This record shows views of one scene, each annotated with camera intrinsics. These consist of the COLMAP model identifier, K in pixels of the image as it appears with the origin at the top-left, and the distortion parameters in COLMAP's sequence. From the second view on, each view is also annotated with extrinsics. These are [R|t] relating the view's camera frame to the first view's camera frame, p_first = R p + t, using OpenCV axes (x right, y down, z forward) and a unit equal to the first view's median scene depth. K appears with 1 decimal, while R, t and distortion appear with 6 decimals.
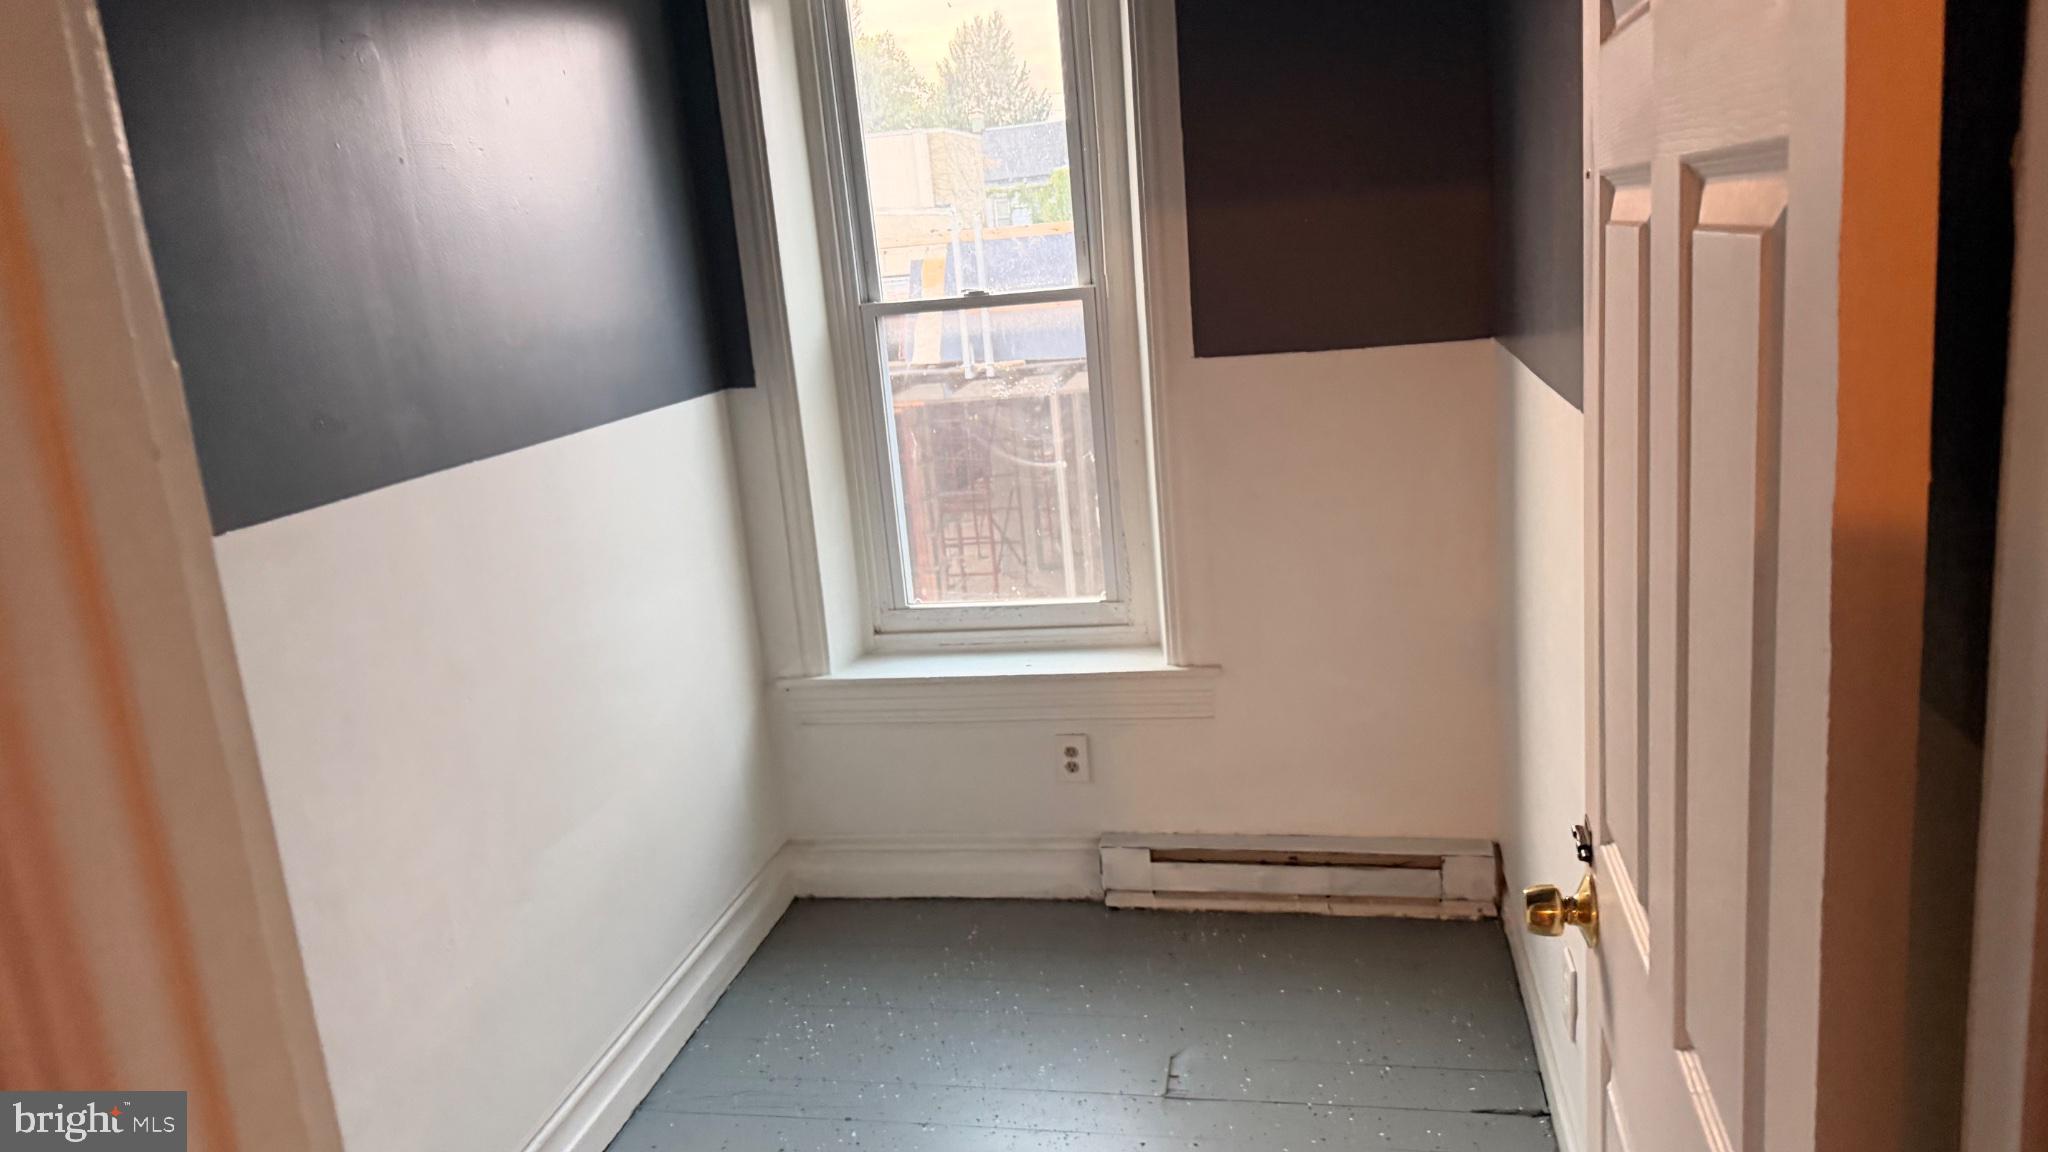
lens RADIAL K [[1453.1, 0, 1032.0], [0, 1453.1, 562.3], [0, 0, 1]] dist [0.154289, -0.267900]
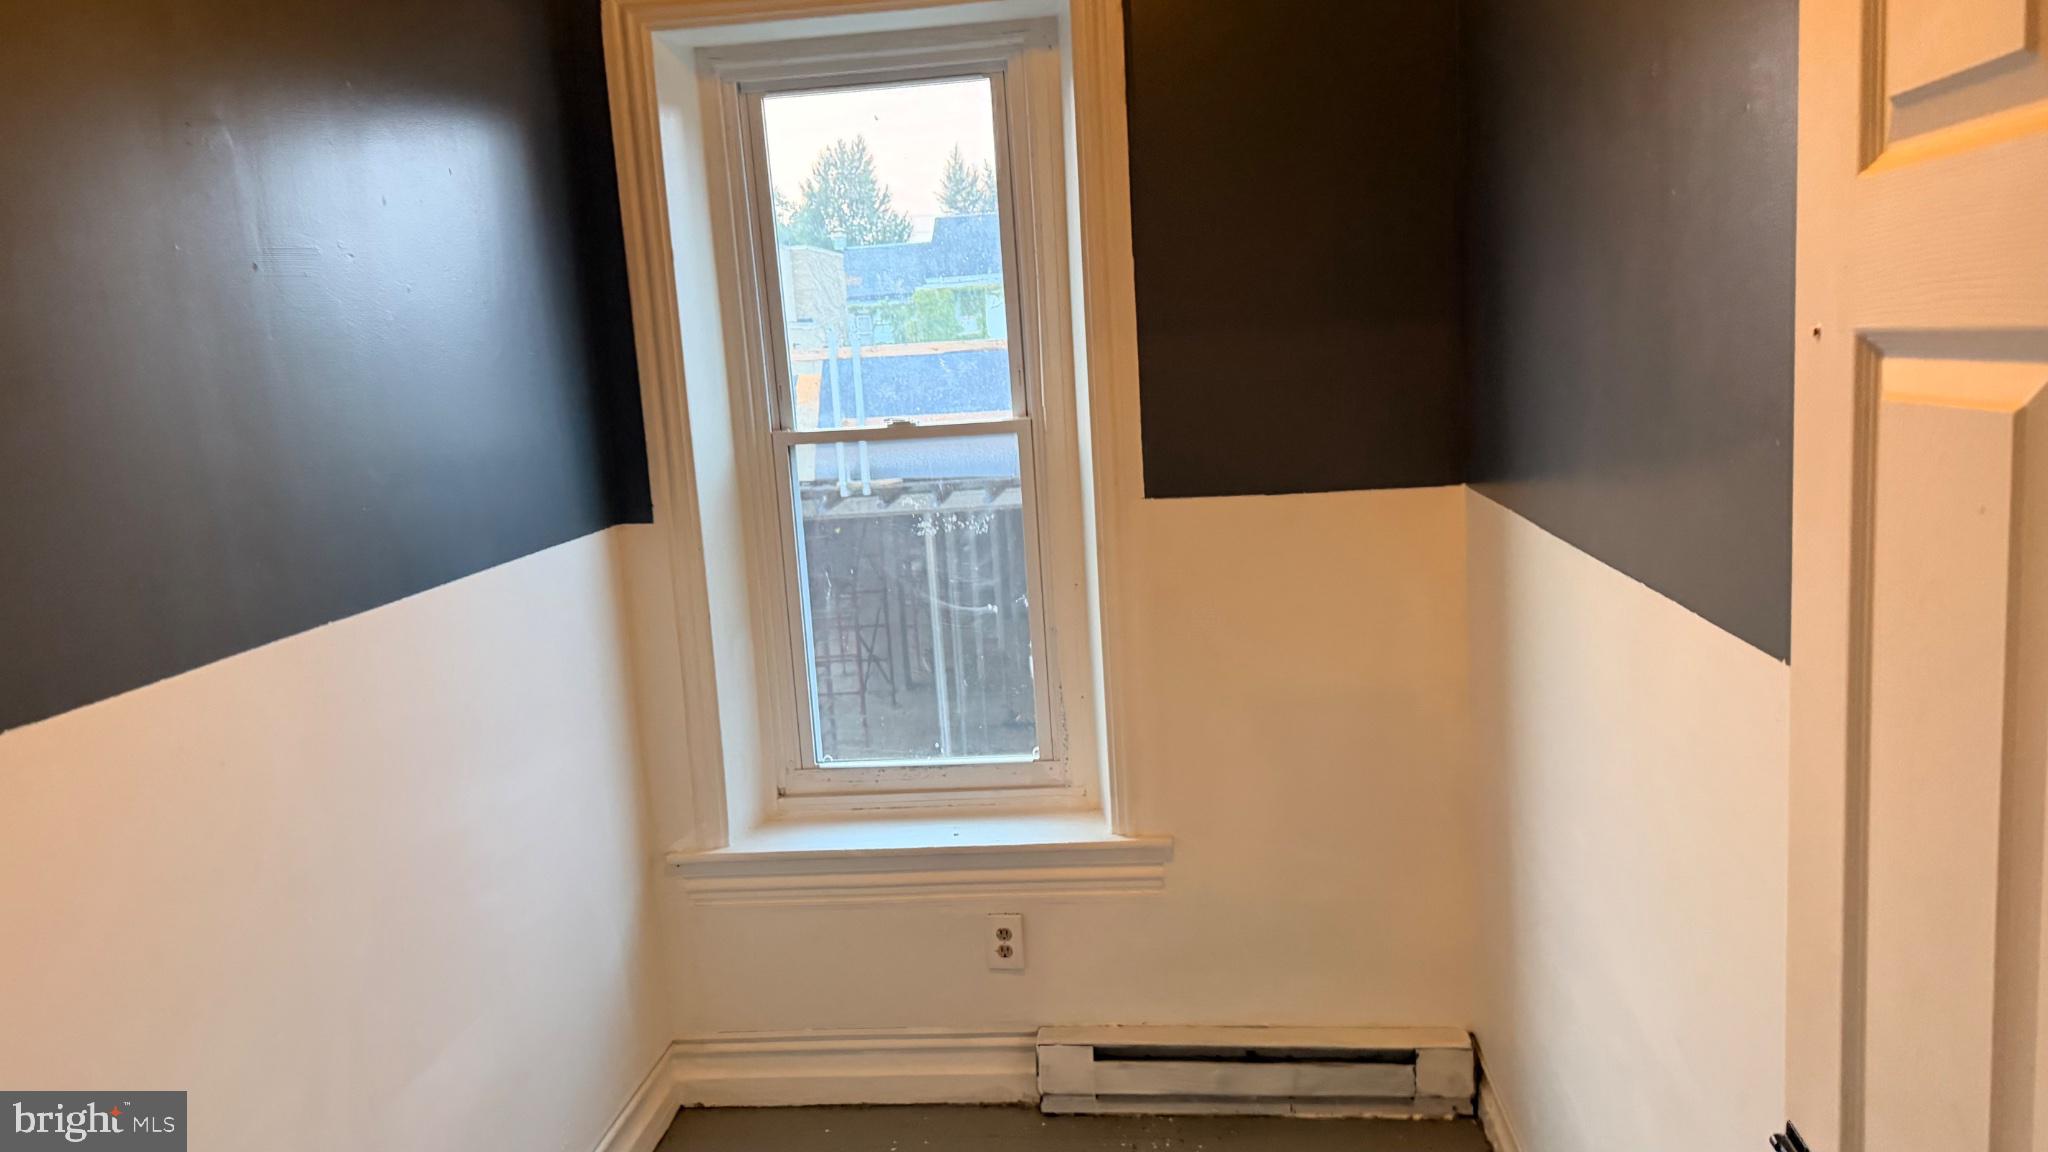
lens RADIAL K [[1453.1, 0, 1032.0], [0, 1453.1, 562.3], [0, 0, 1]] dist [0.154289, -0.267900]
pose [[0.995366, 0.009790, 0.095663, -0.043747], [-0.002344, 0.996979, -0.077640, -0.026463], [-0.096134, 0.077056, 0.992381, 0.092056]]
